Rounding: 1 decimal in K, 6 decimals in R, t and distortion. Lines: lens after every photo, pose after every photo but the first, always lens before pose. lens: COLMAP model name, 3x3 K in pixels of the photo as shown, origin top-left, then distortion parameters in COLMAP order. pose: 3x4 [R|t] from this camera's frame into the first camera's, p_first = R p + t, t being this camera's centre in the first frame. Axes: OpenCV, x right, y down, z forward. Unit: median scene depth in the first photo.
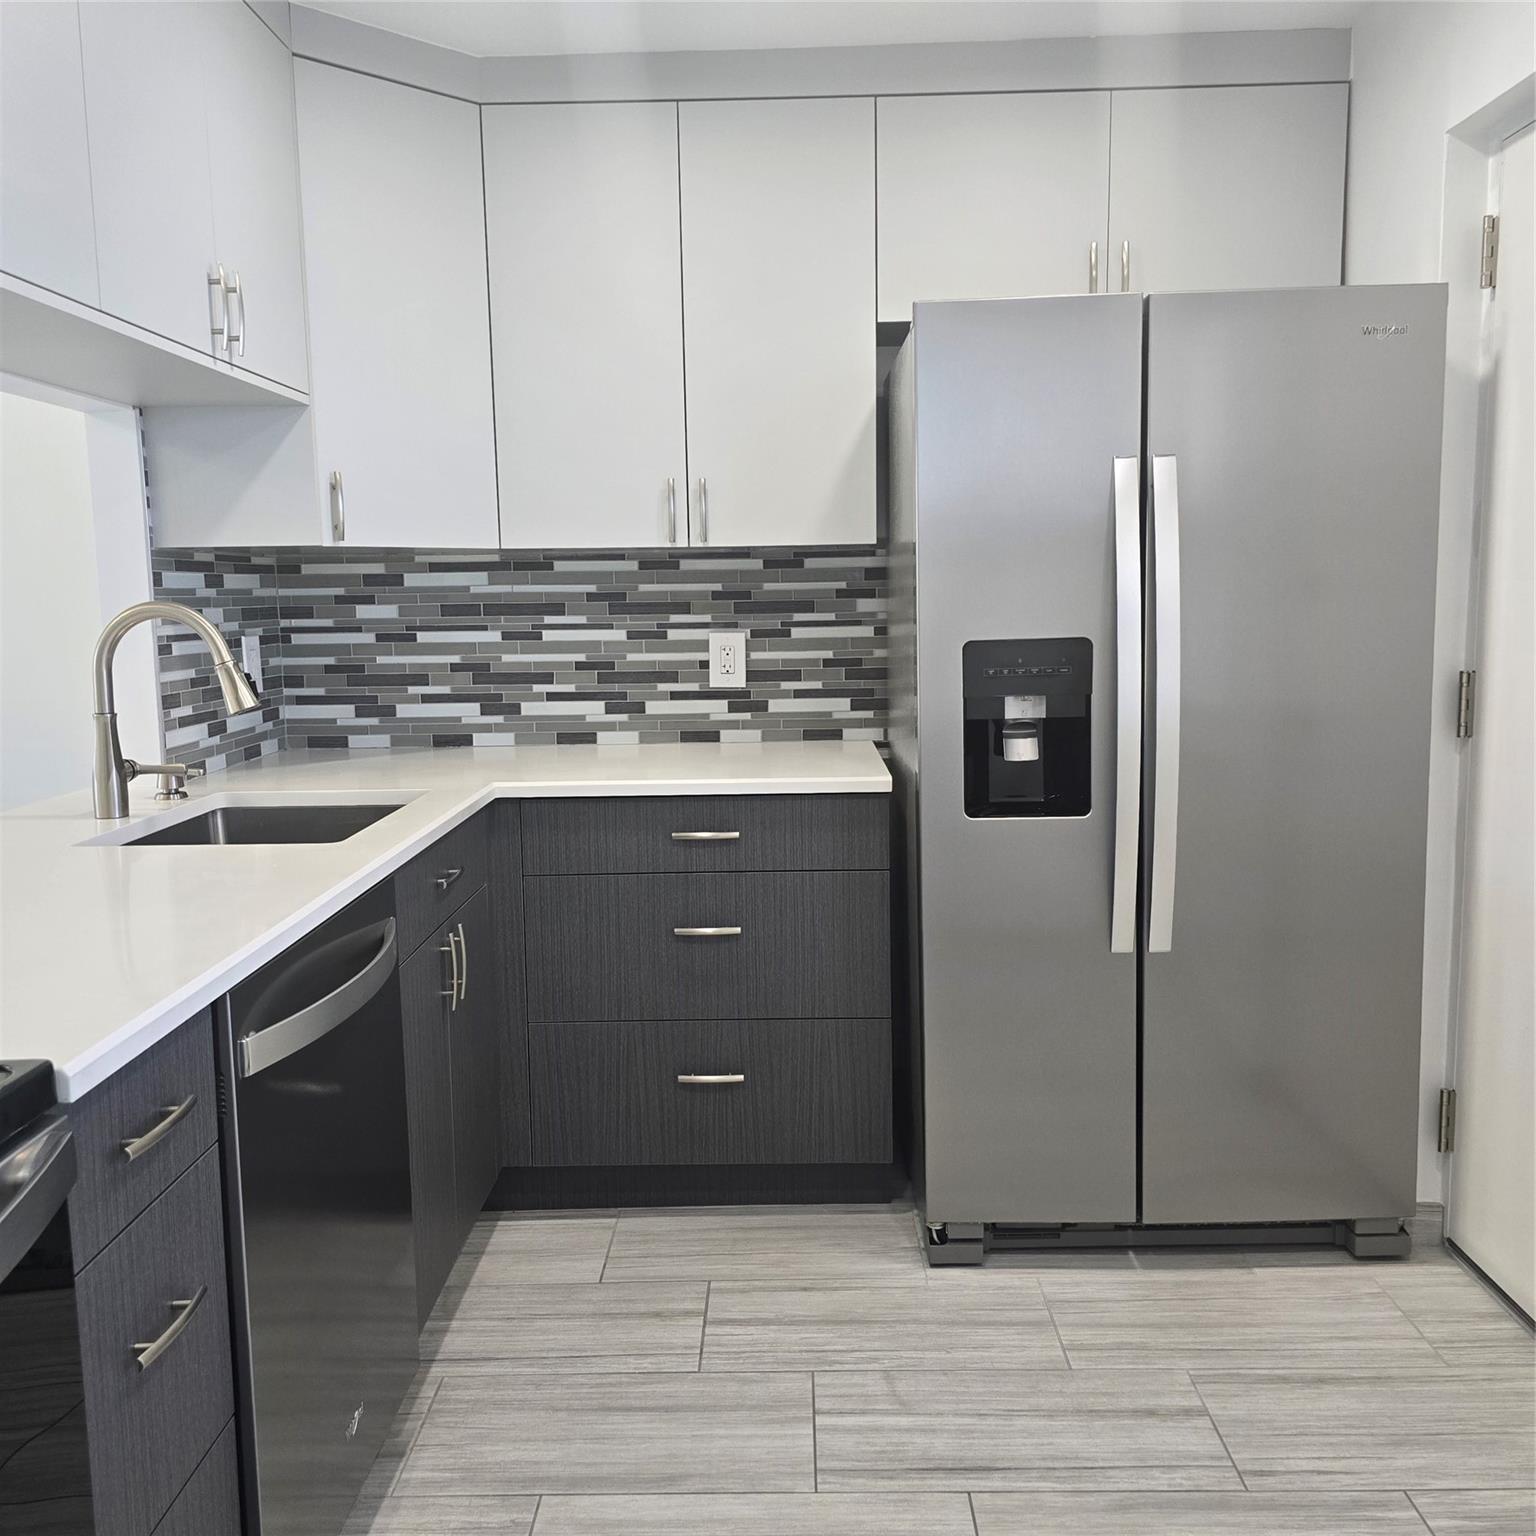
lens RADIAL K [[1402.0, 0, 768.0], [0, 1402.0, 768.0], [0, 0, 1]] dist [0.125870, -0.224237]
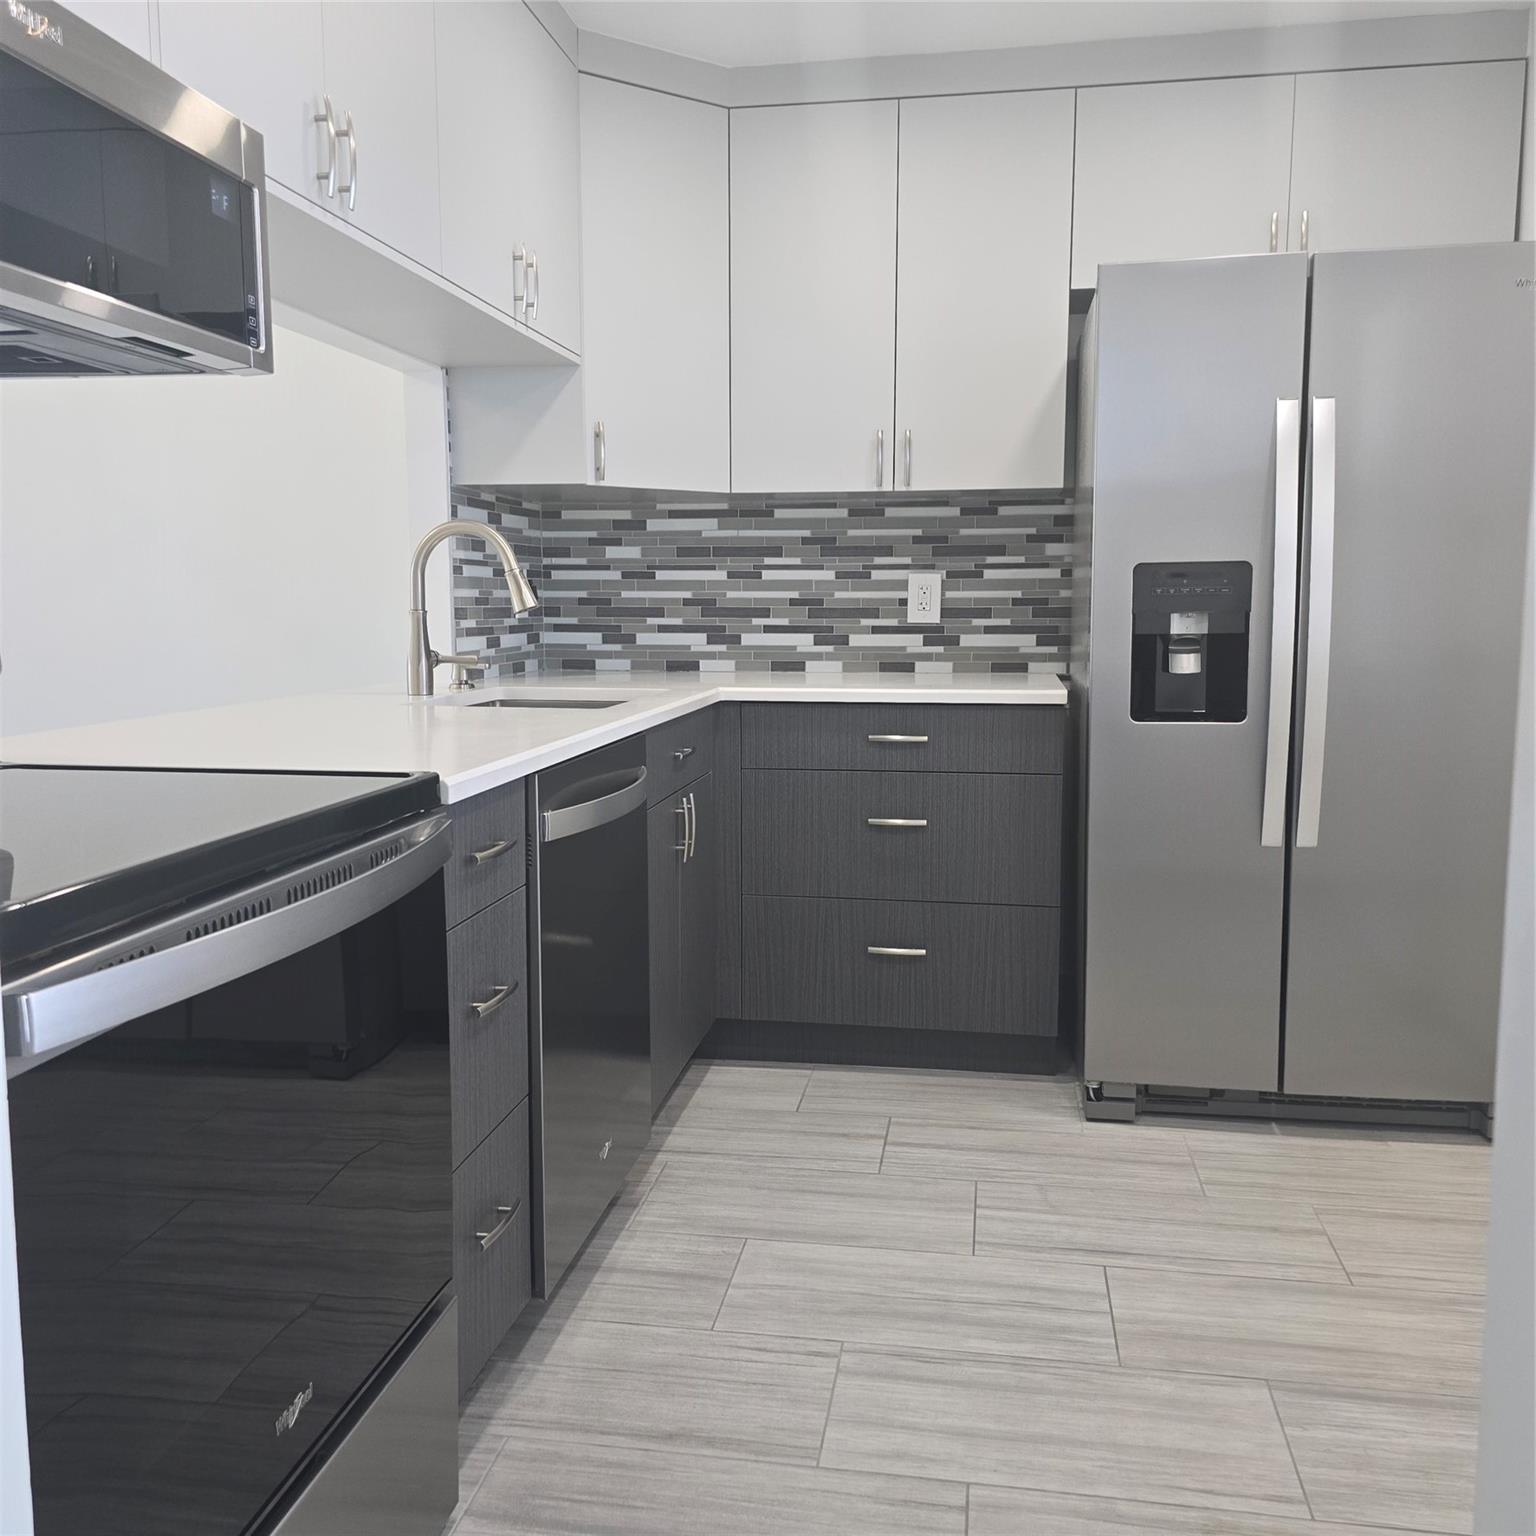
lens RADIAL K [[1402.0, 0, 768.0], [0, 1402.0, 768.0], [0, 0, 1]] dist [0.125870, -0.224237]
pose [[0.989291, 0.033532, -0.142053, 0.013966], [-0.034037, 0.999420, -0.001125, 0.079019], [0.141933, 0.005948, 0.989858, -0.154457]]
